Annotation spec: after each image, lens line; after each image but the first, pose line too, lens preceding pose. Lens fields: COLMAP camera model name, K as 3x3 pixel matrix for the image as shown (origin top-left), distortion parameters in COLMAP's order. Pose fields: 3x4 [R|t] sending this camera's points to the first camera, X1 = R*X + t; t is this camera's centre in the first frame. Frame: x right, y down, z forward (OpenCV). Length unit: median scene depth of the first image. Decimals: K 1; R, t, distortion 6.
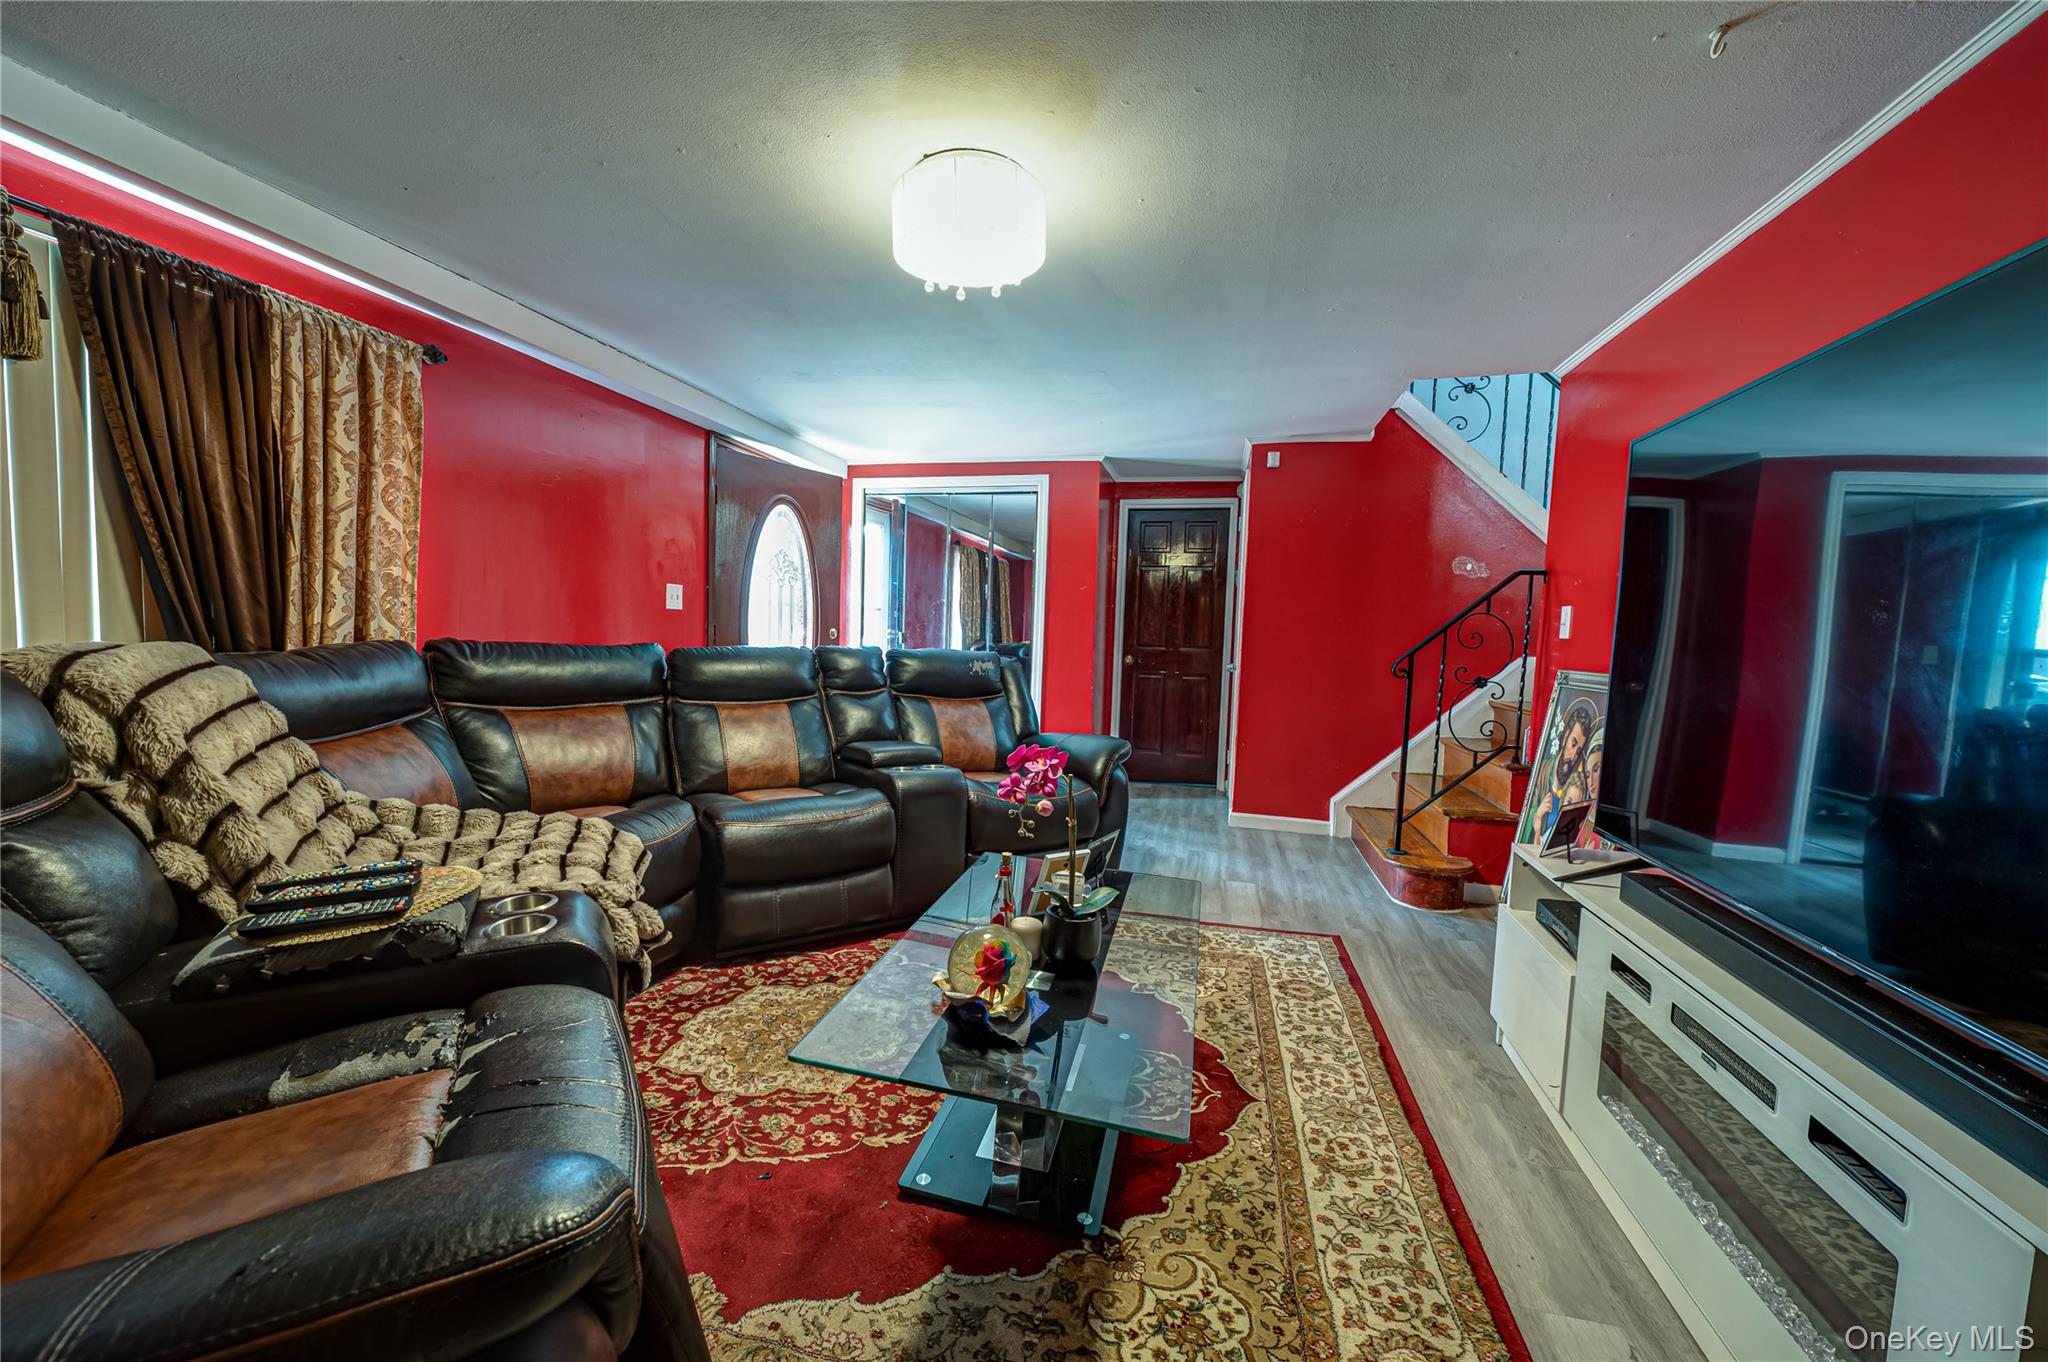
lens RADIAL K [[813.5, 0, 1025.6], [0, 813.5, 687.3], [0, 0, 1]] dist [-0.007623, -0.000438]
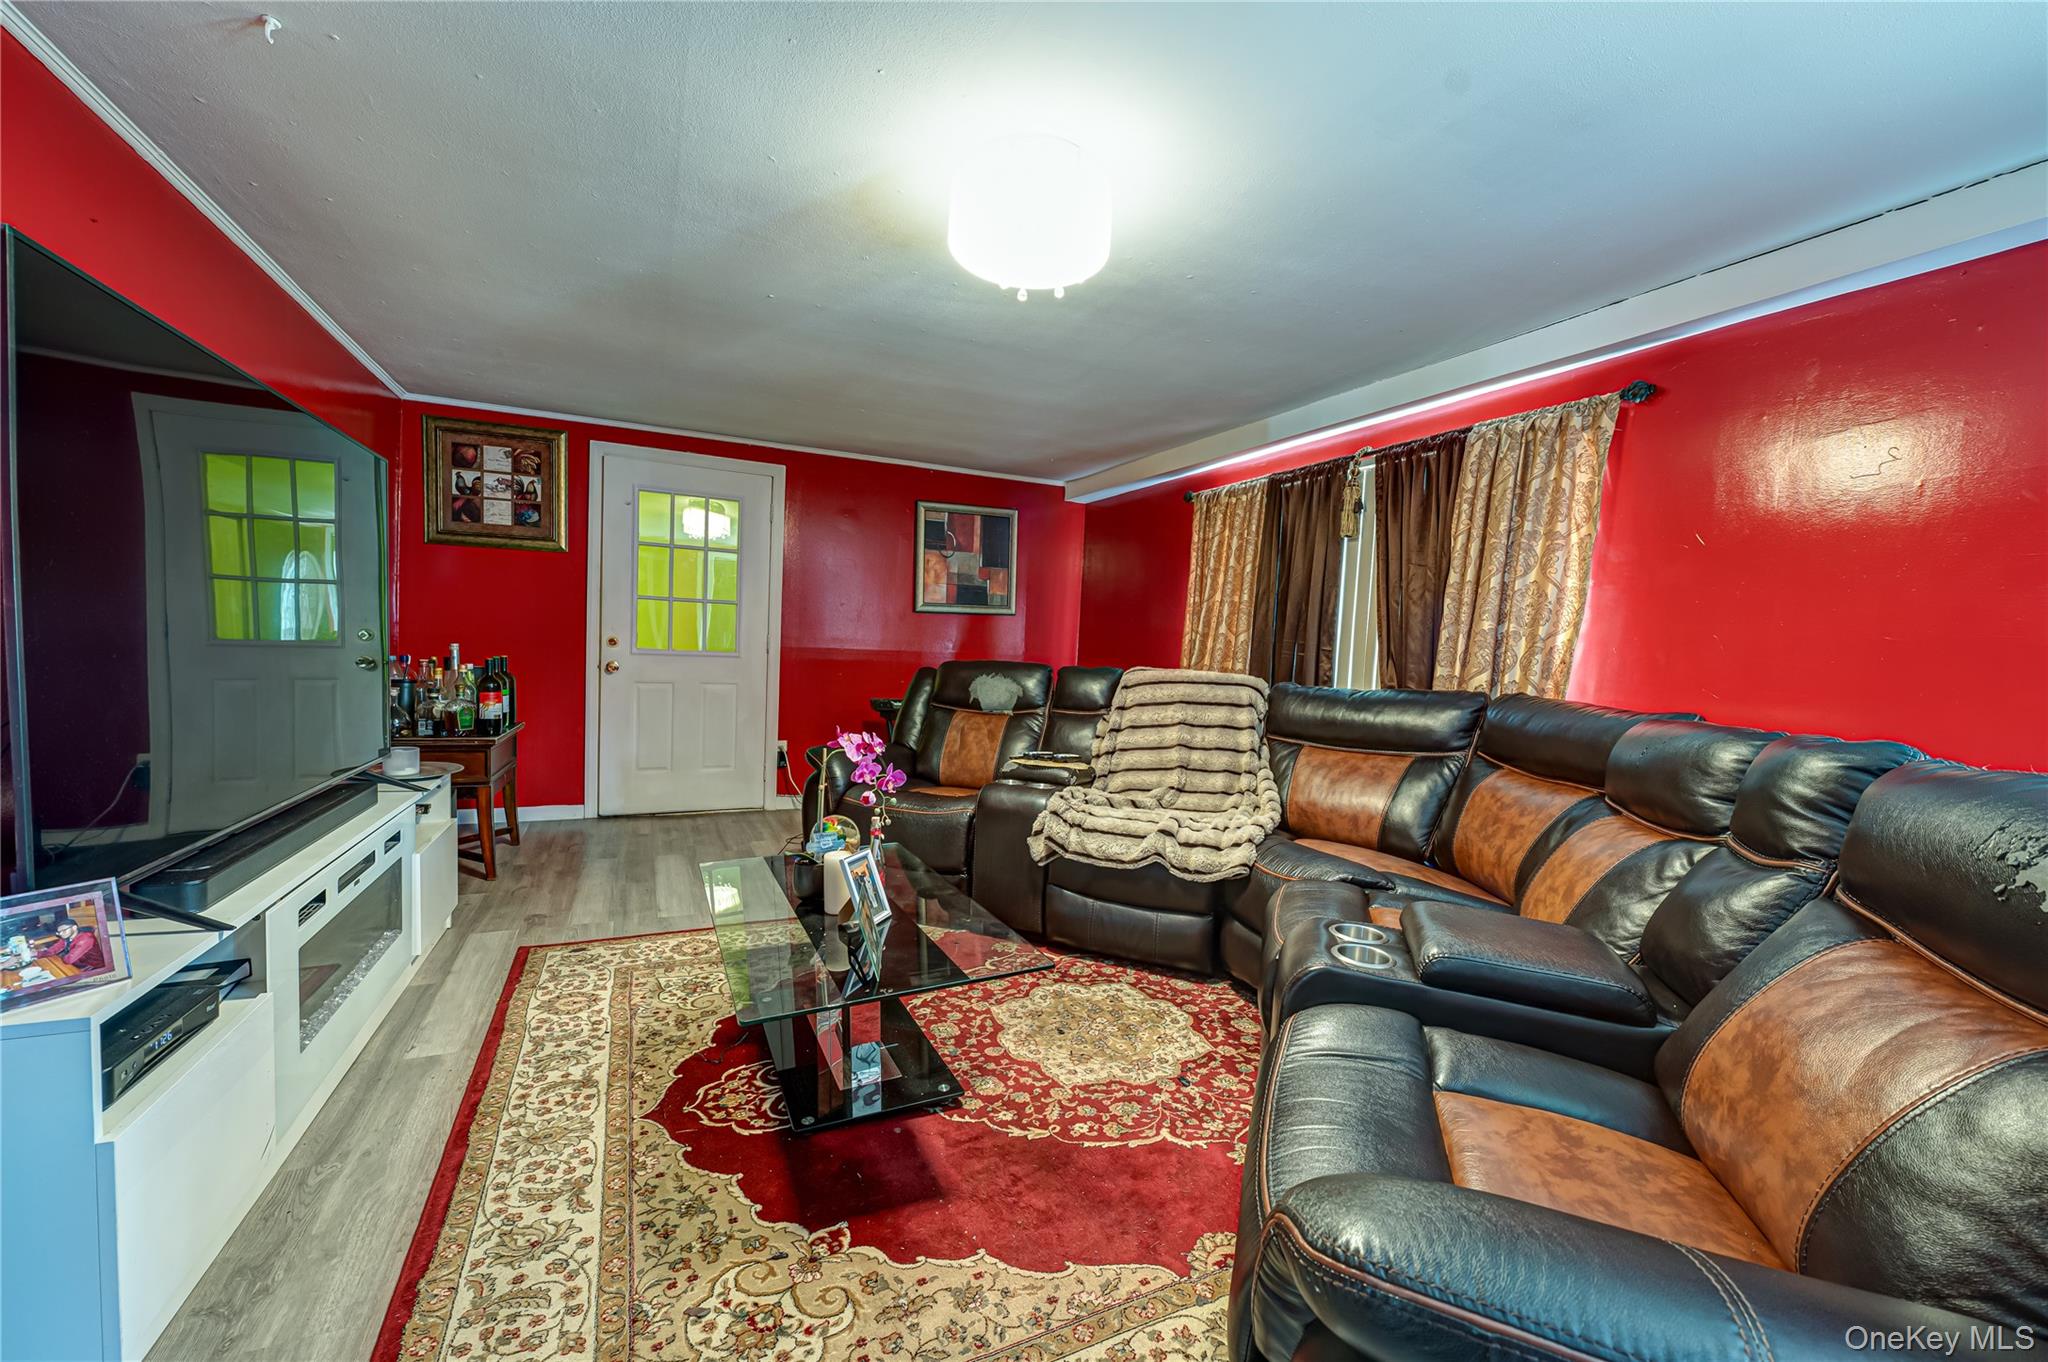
lens RADIAL K [[813.5, 0, 1029.4], [0, 813.5, 694.7], [0, 0, 1]] dist [-0.007623, -0.000438]
pose [[-0.781643, -0.026695, -0.623155, 0.514785], [-0.110717, 0.989156, 0.096503, -0.119396], [0.613821, 0.144425, -0.776122, 1.863355]]
